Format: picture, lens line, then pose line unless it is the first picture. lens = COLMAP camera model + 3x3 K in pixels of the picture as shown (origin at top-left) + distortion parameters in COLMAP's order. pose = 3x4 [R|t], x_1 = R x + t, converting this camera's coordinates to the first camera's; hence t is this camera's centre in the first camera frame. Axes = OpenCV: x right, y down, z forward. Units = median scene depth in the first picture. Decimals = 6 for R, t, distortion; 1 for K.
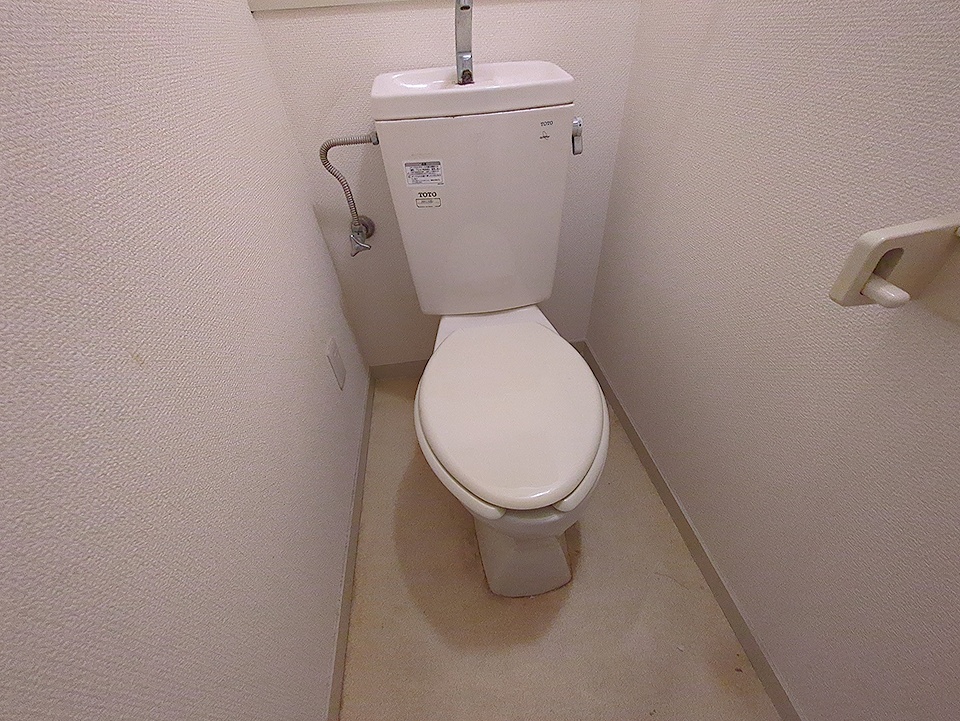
lens RADIAL K [[376.4, 0, 481.5], [0, 376.4, 359.7], [0, 0, 1]] dist [-0.003095, -0.000013]
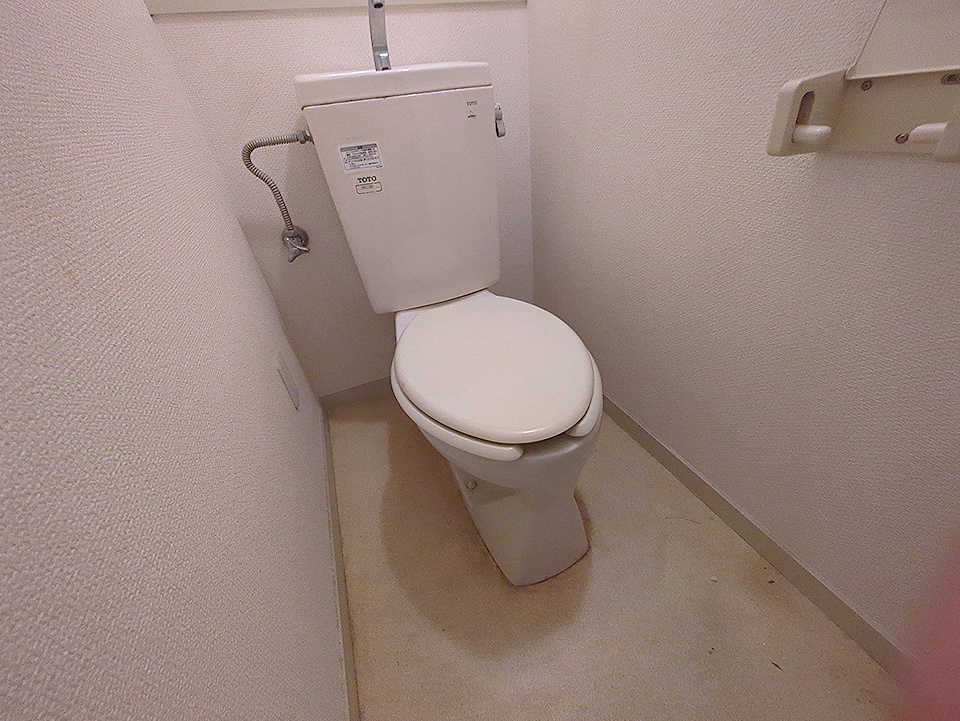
lens RADIAL K [[376.4, 0, 480.2], [0, 376.4, 360.9], [0, 0, 1]] dist [-0.003095, -0.000013]
pose [[0.965900, -0.179053, 0.187022, -0.124757], [0.203674, 0.971424, -0.121868, 0.204775], [-0.159857, 0.155803, 0.974767, 0.059718]]
